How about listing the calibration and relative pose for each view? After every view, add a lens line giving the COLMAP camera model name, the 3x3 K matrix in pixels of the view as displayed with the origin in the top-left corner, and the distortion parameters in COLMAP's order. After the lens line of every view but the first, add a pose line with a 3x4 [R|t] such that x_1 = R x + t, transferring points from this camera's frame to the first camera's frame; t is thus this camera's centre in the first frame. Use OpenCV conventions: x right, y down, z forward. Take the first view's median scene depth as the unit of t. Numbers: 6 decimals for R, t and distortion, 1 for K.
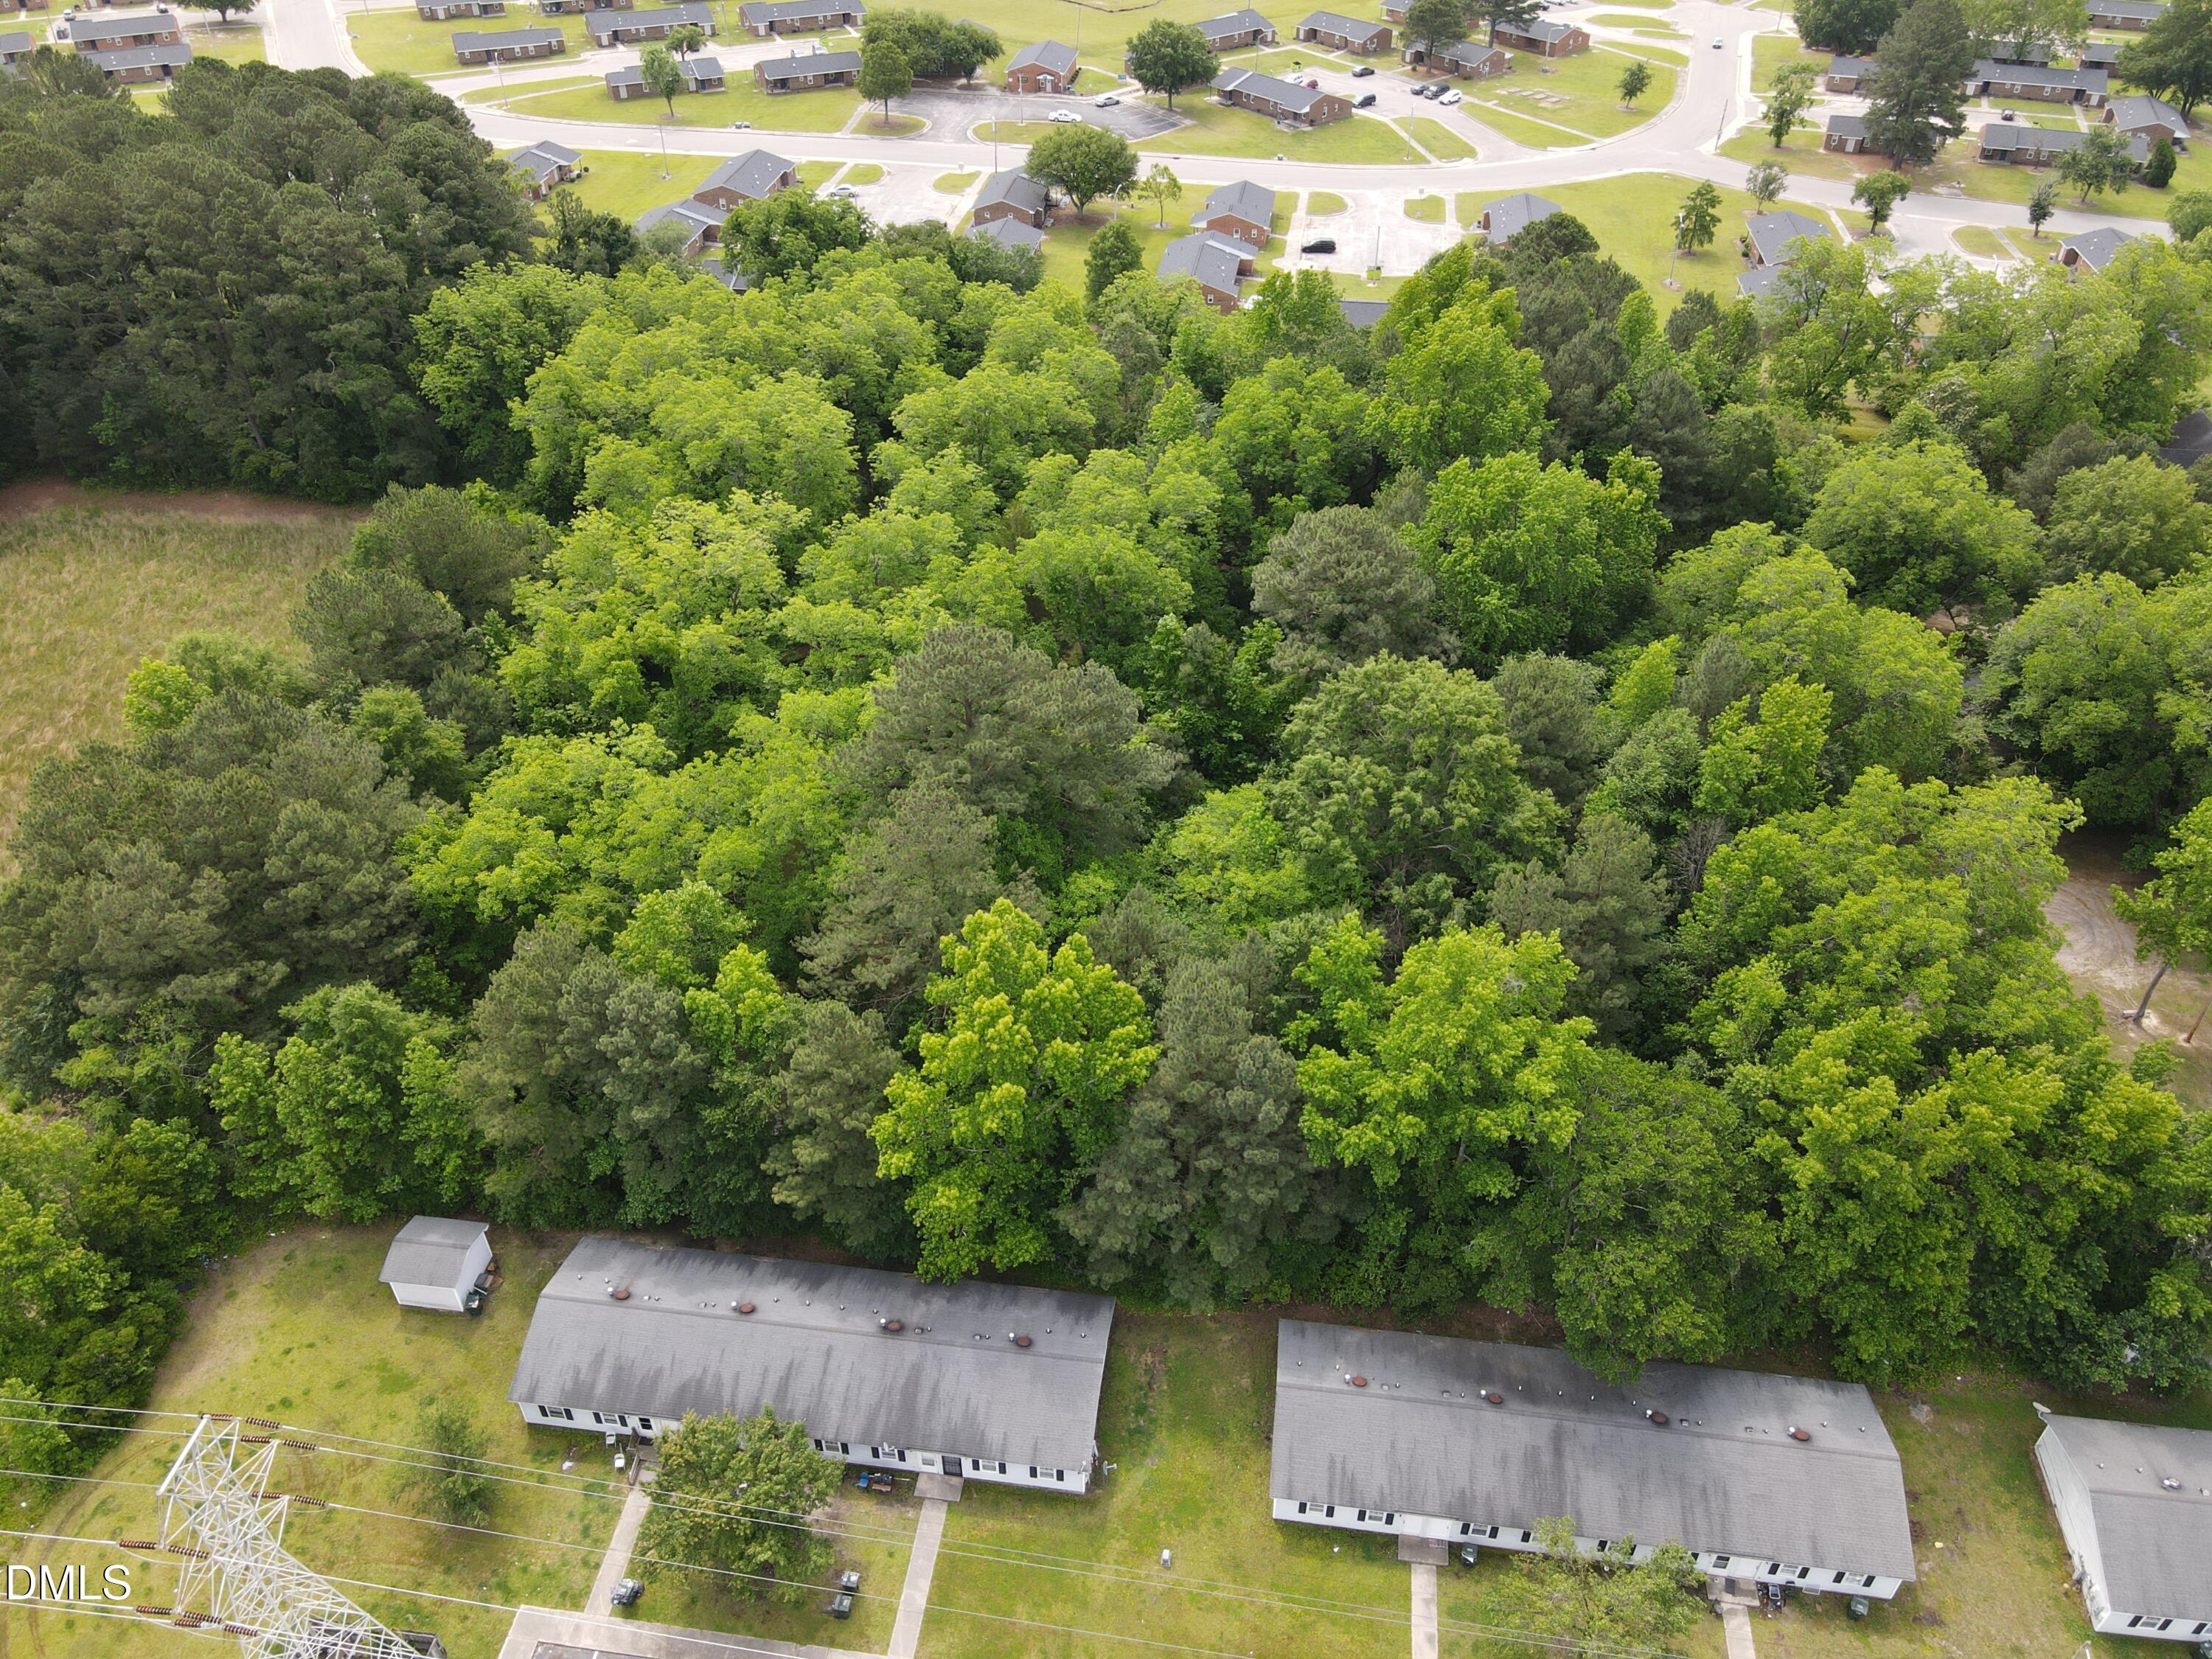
lens RADIAL K [[1632.1, 0, 1108.8], [0, 1632.1, 828.0], [0, 0, 1]] dist [-0.002884, 0.020831]
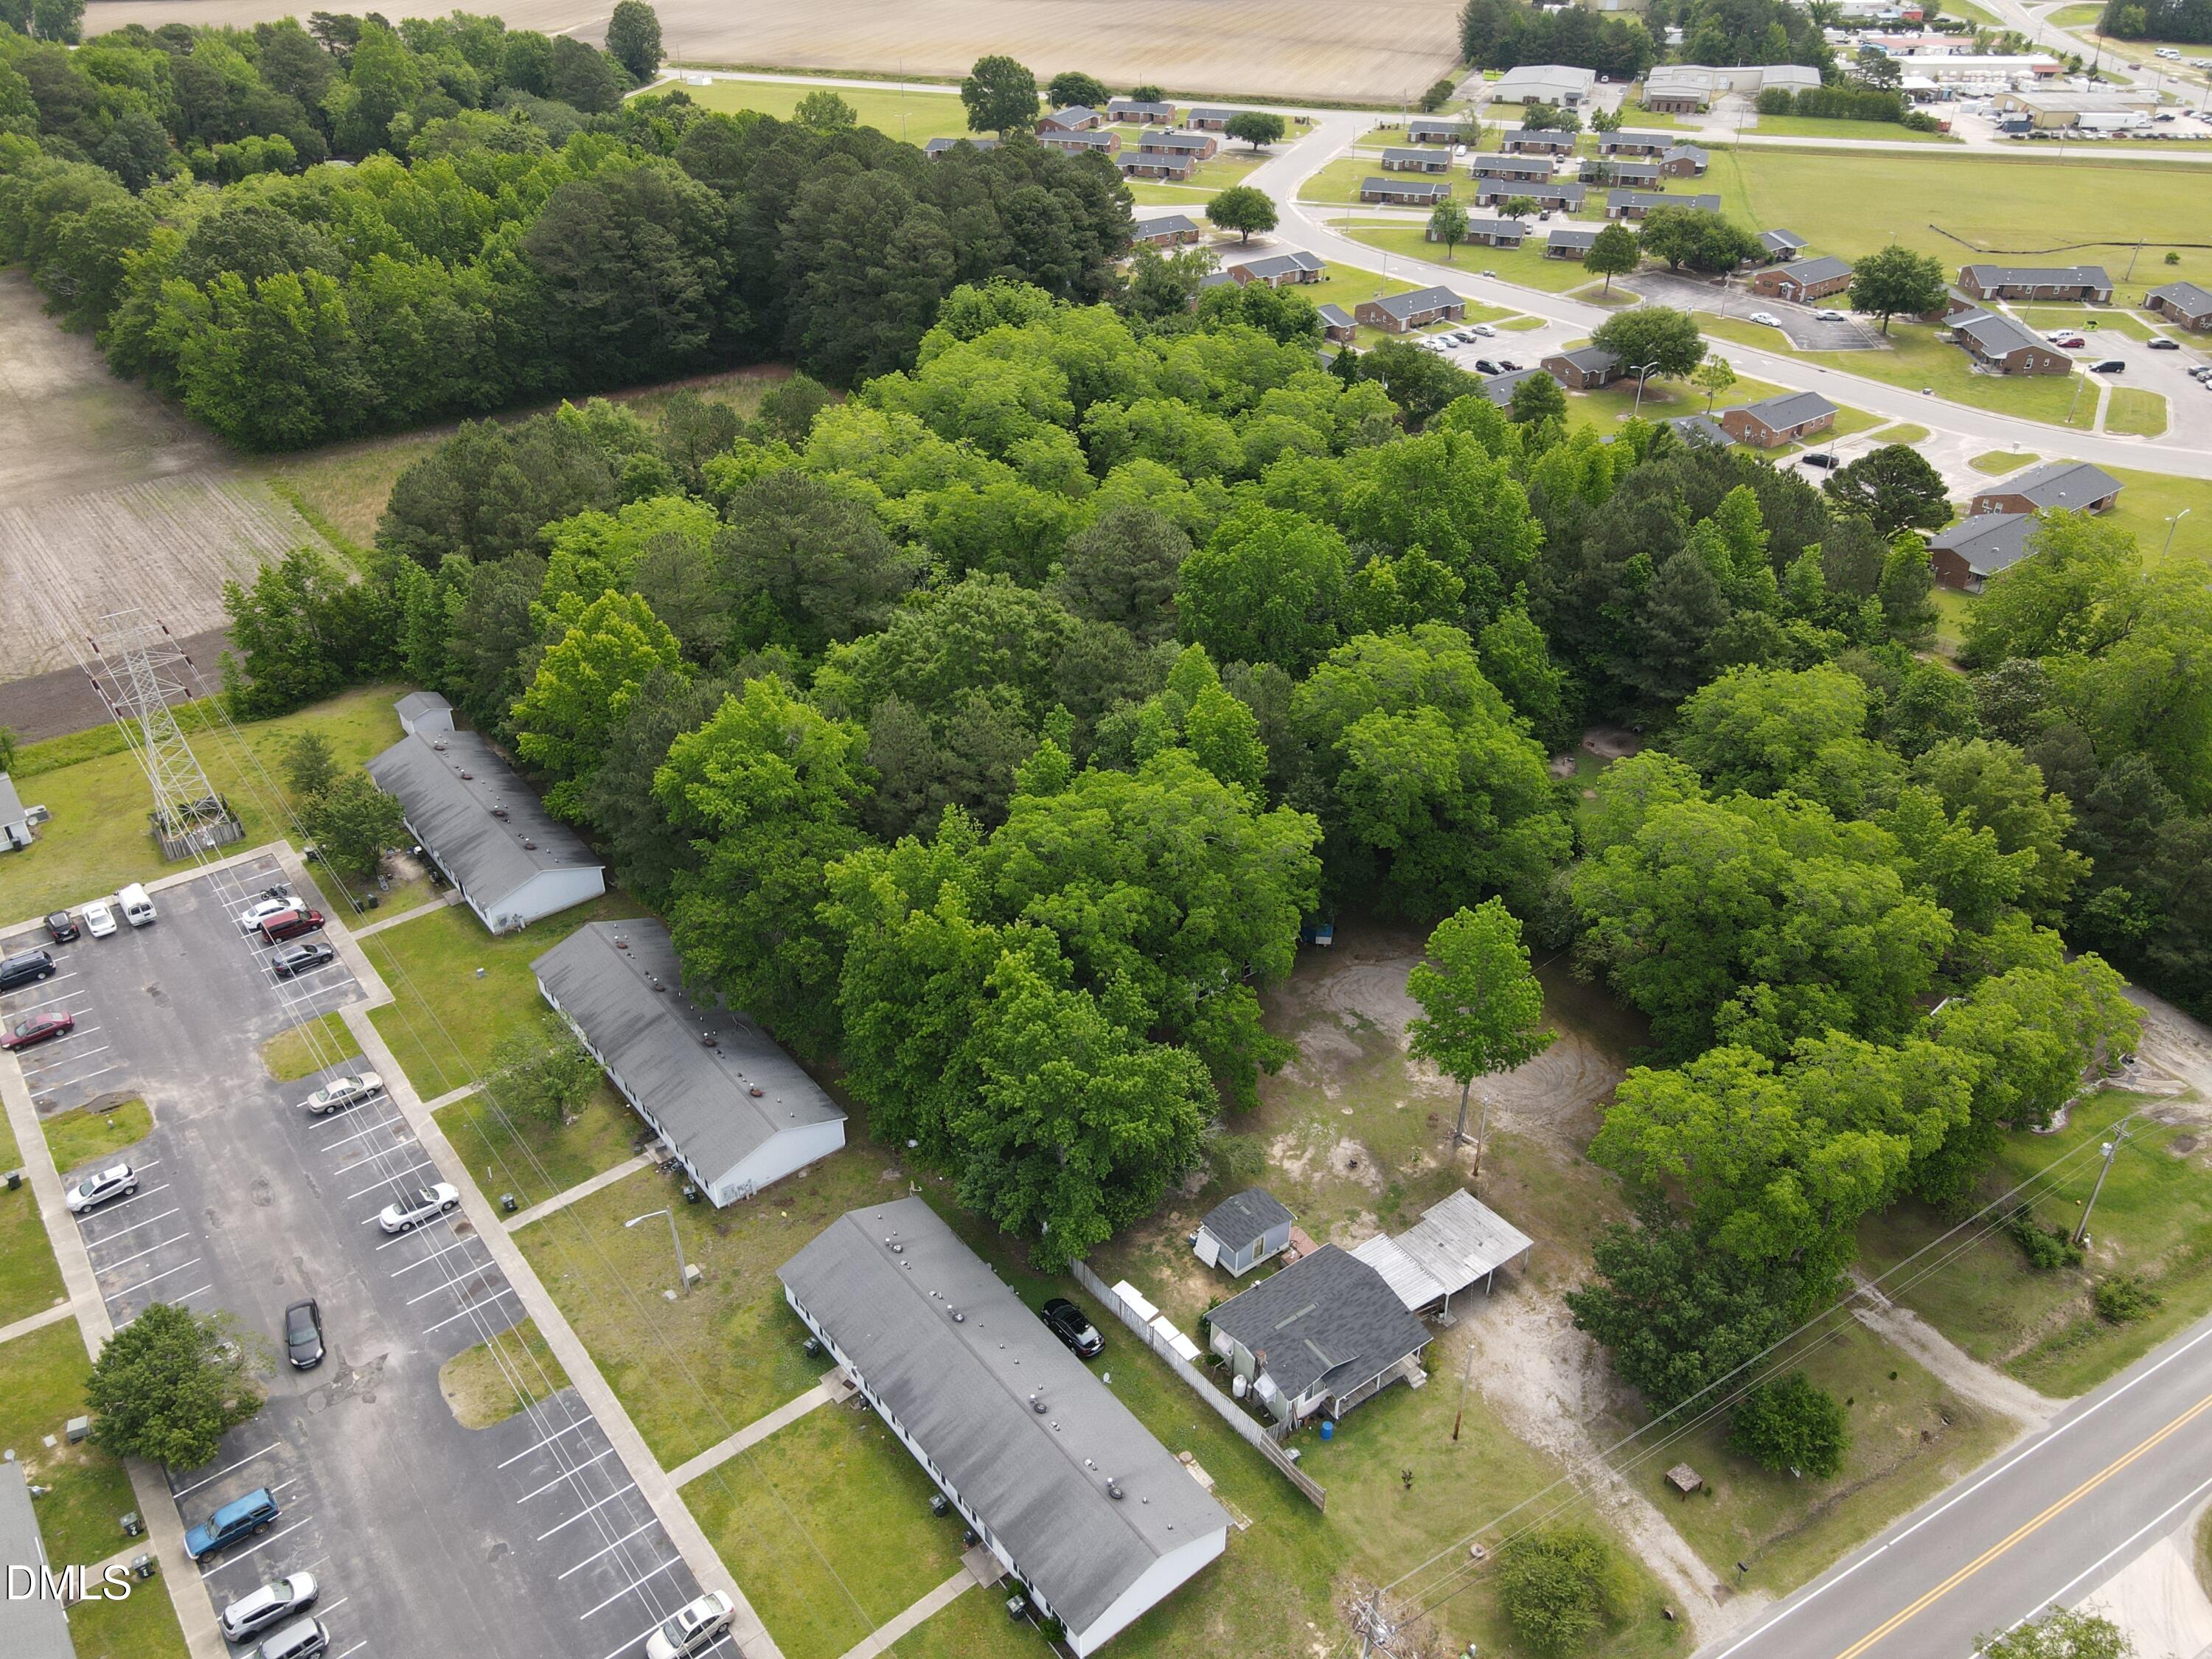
lens RADIAL K [[1632.1, 0, 1108.8], [0, 1632.1, 828.0], [0, 0, 1]] dist [-0.002884, 0.020831]
pose [[0.723621, 0.366361, -0.584938, 1.104037], [-0.428090, 0.903019, 0.035997, -0.001667], [0.541398, 0.224358, 0.810279, 0.004475]]
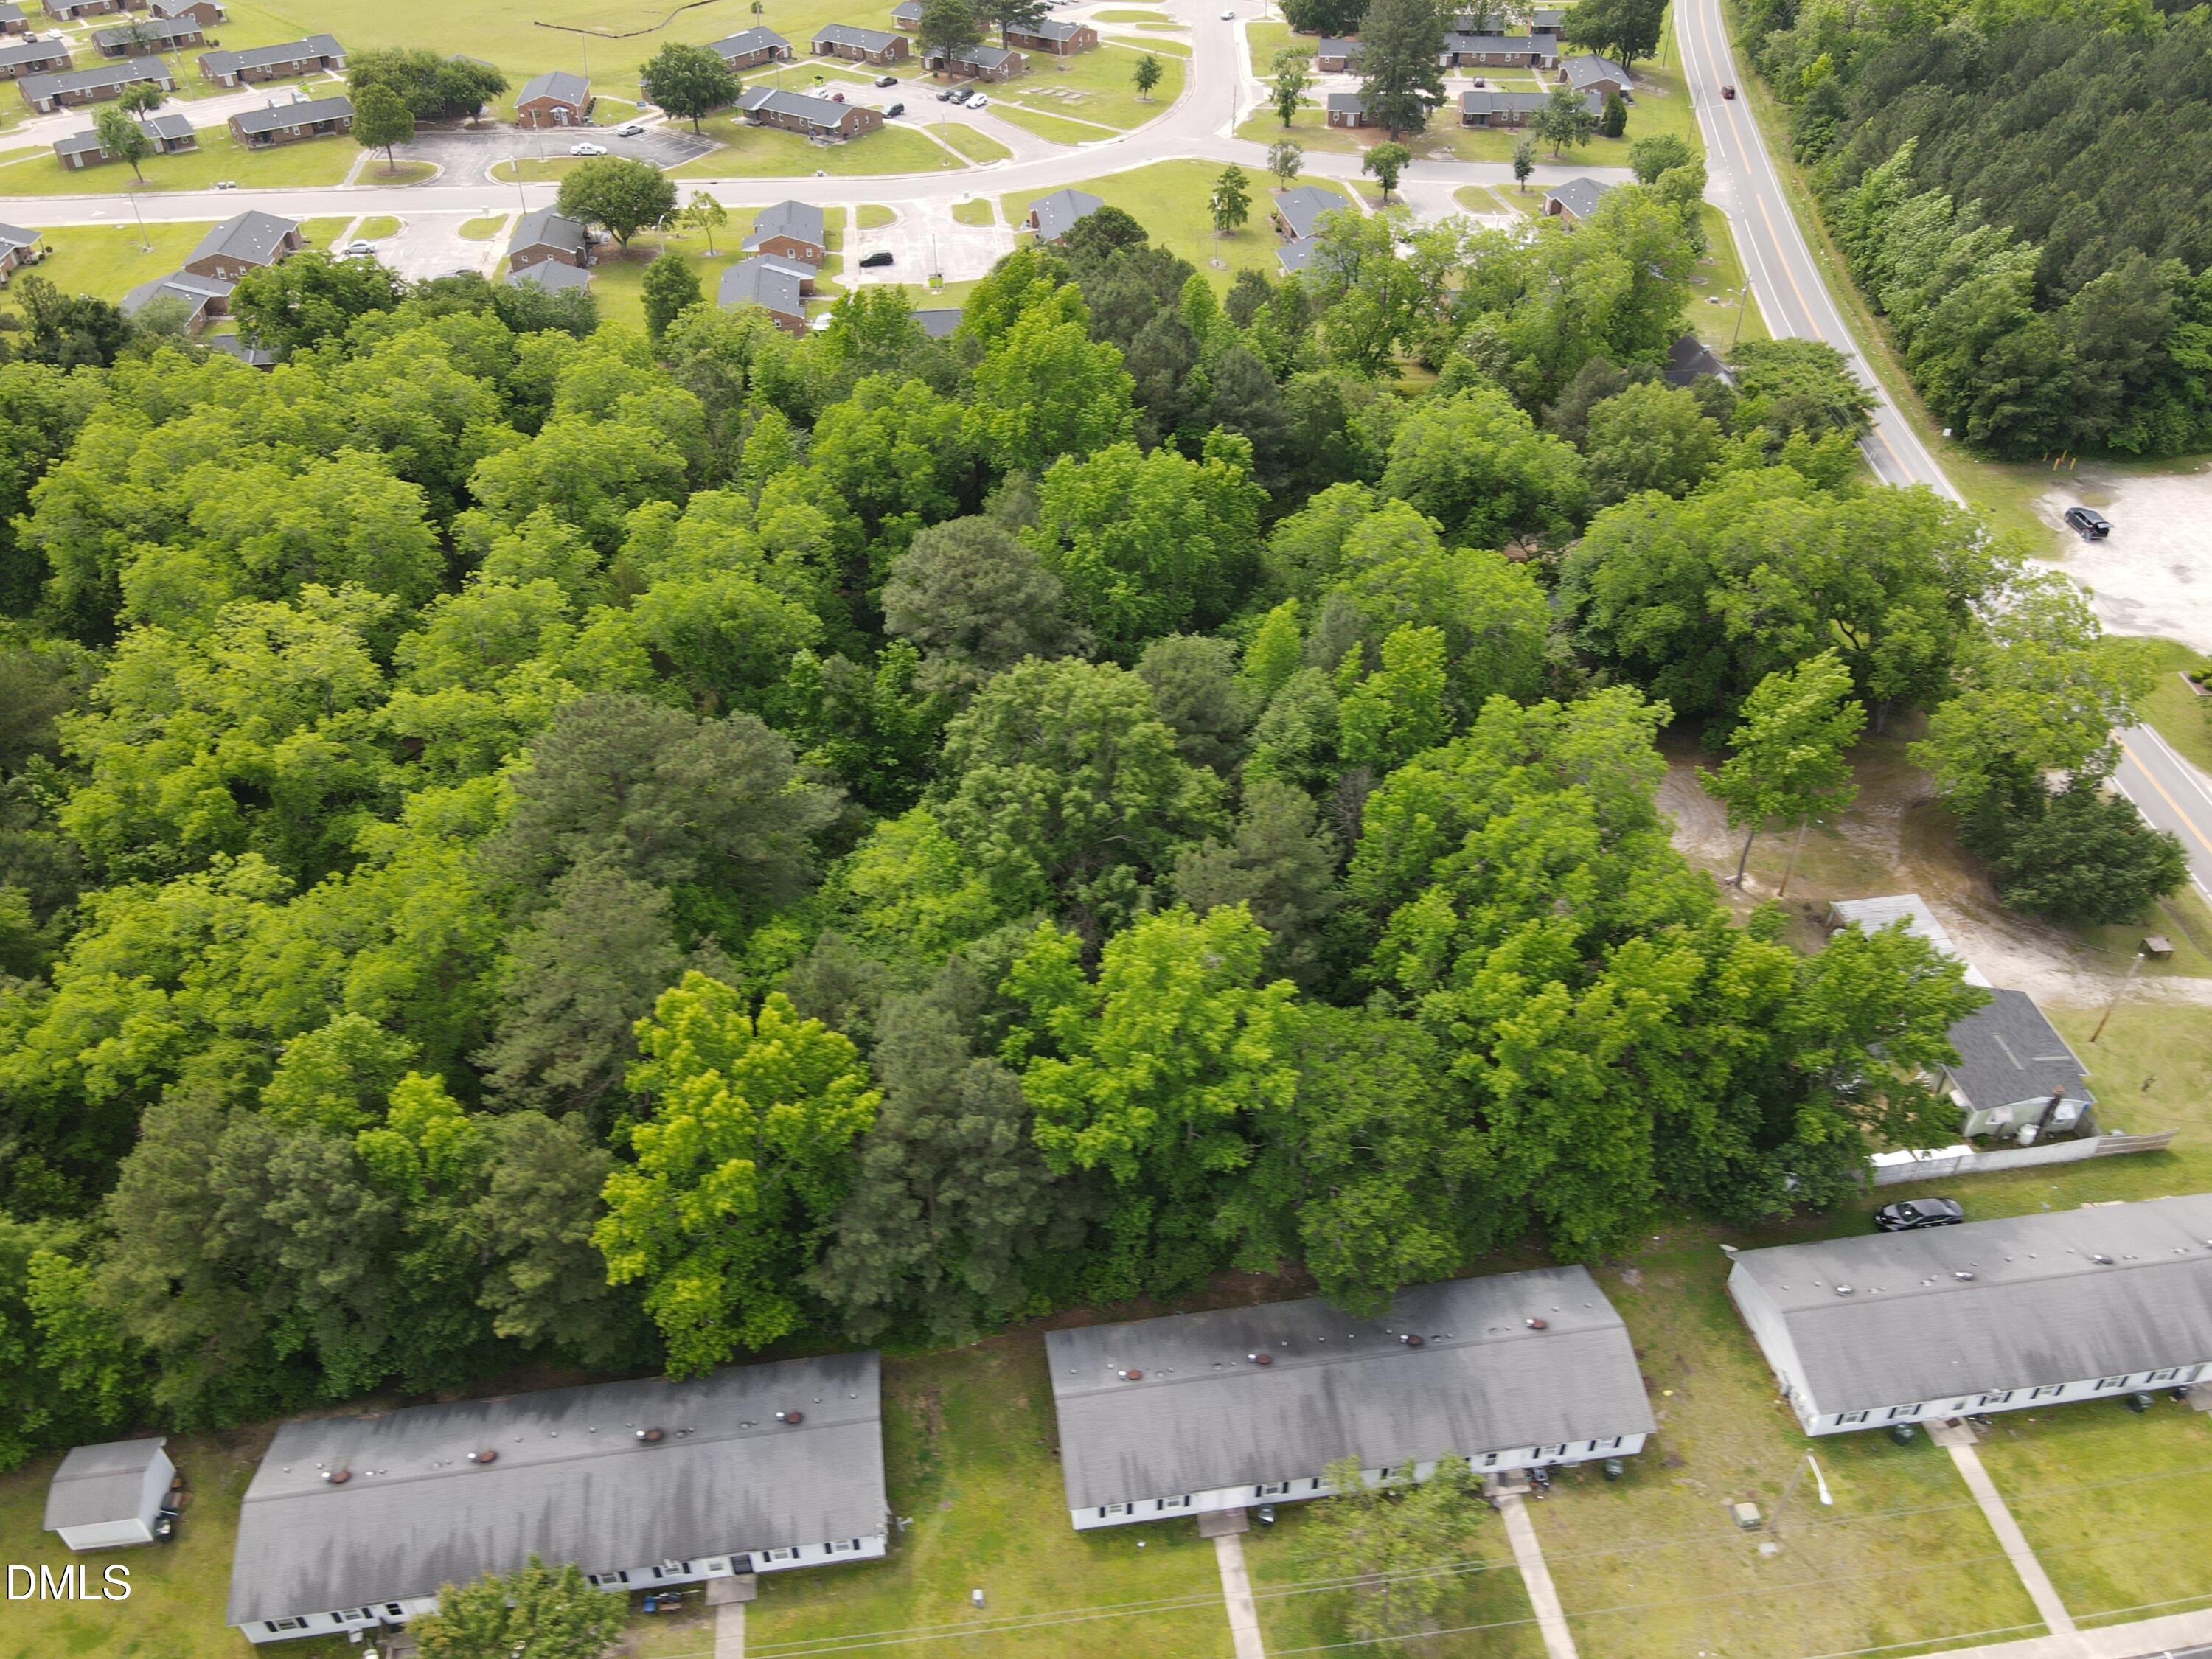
lens RADIAL K [[1632.1, 0, 1108.8], [0, 1632.1, 828.0], [0, 0, 1]] dist [-0.002884, 0.020831]
pose [[0.961746, -0.168956, 0.215635, -0.018881], [0.169765, 0.985372, 0.014905, -0.010645], [-0.214999, 0.022273, 0.976360, 0.006864]]
